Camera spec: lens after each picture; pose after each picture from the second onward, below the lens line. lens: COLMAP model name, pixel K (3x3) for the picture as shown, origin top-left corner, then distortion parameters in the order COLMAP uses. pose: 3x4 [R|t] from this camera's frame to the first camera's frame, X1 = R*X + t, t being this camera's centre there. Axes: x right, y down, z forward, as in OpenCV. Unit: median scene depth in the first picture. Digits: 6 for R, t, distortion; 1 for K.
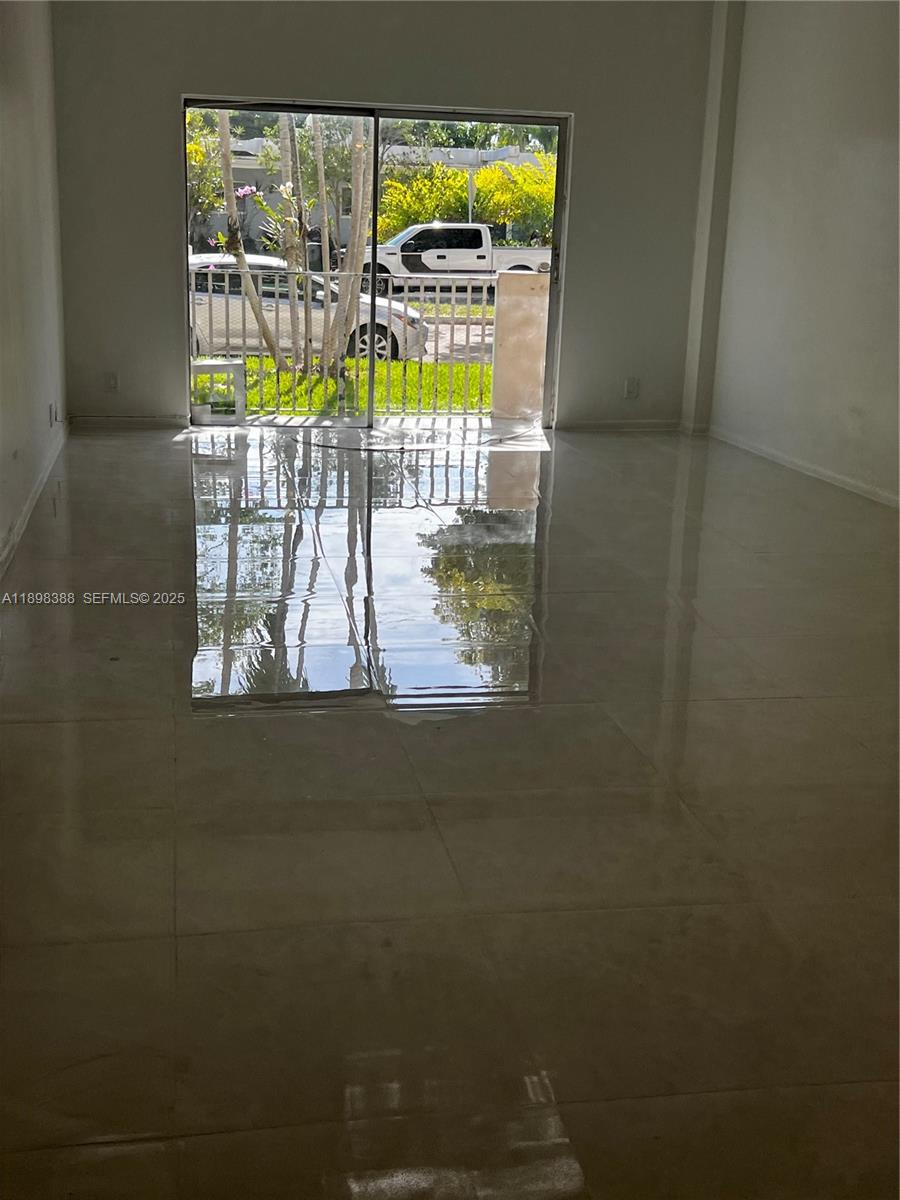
lens RADIAL K [[1400.1, 0, 443.6], [0, 1400.1, 594.3], [0, 0, 1]] dist [0.100165, -0.207615]
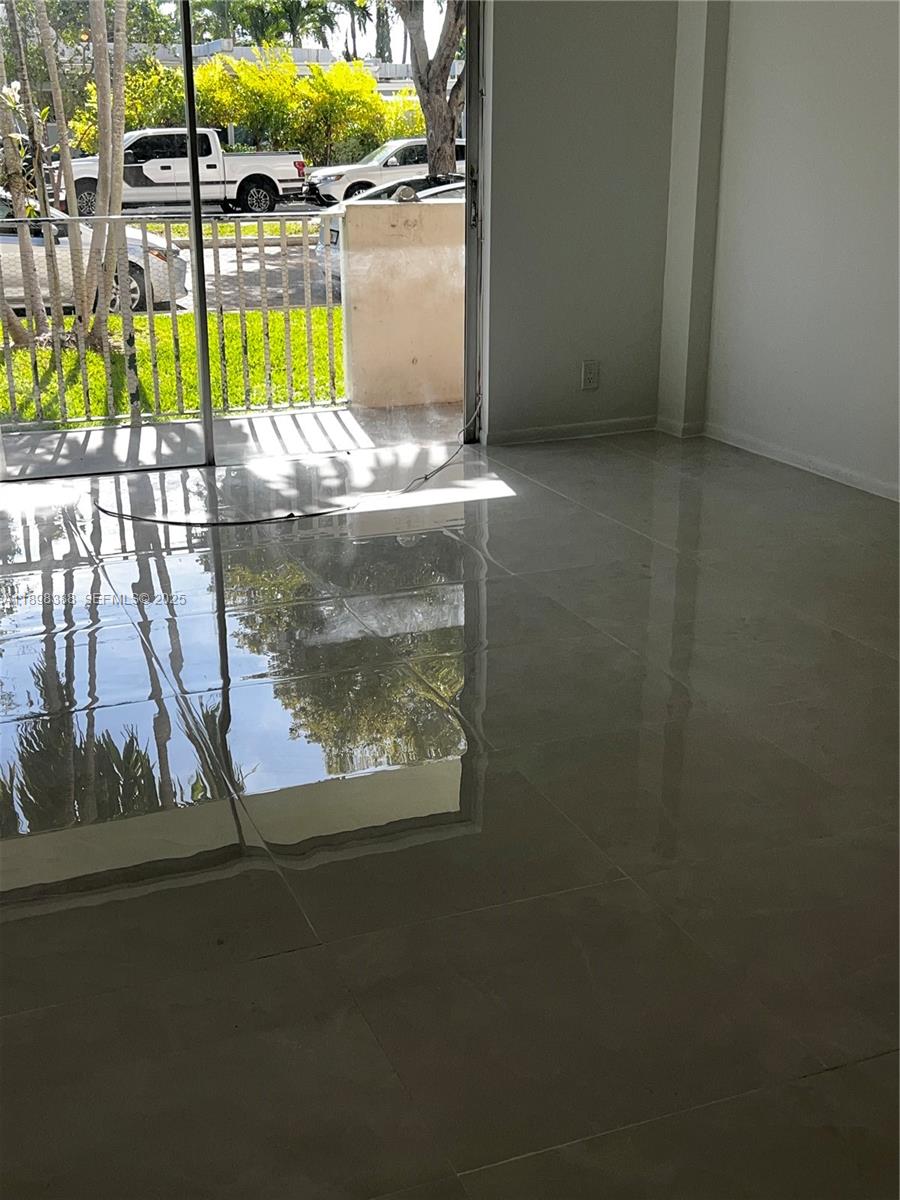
lens RADIAL K [[1400.1, 0, 443.6], [0, 1400.1, 594.3], [0, 0, 1]] dist [0.100165, -0.207615]
pose [[0.978627, -0.097430, 0.181100, -0.018993], [0.085374, 0.993654, 0.073232, -0.026431], [-0.187086, -0.056205, 0.980734, 0.092596]]
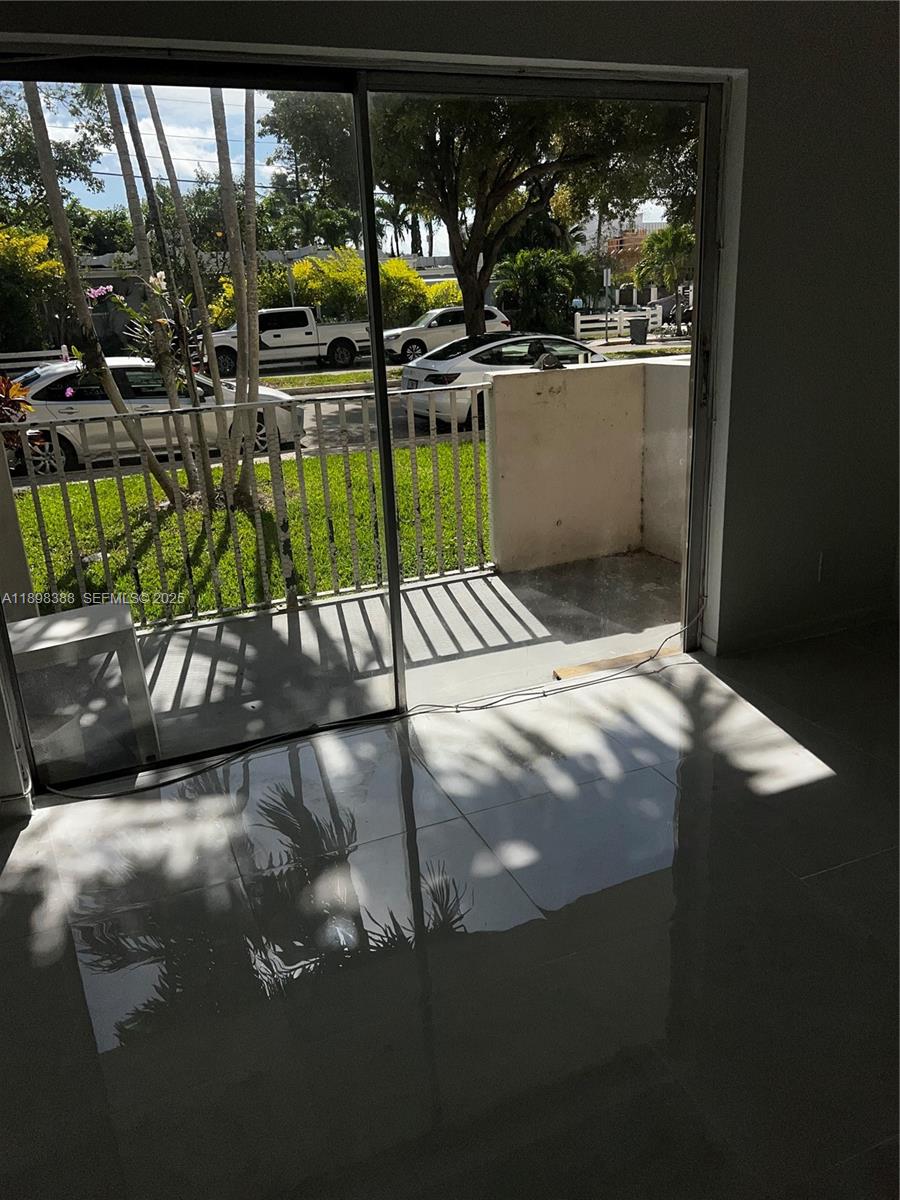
lens RADIAL K [[902.4, 0, 452.4], [0, 902.4, 590.8], [0, 0, 1]] dist [0.094817, -0.130657]
pose [[0.974895, -0.138948, 0.173993, -0.023471], [0.129806, 0.989541, 0.062918, -0.049269], [-0.180916, -0.038753, 0.982735, 0.178498]]
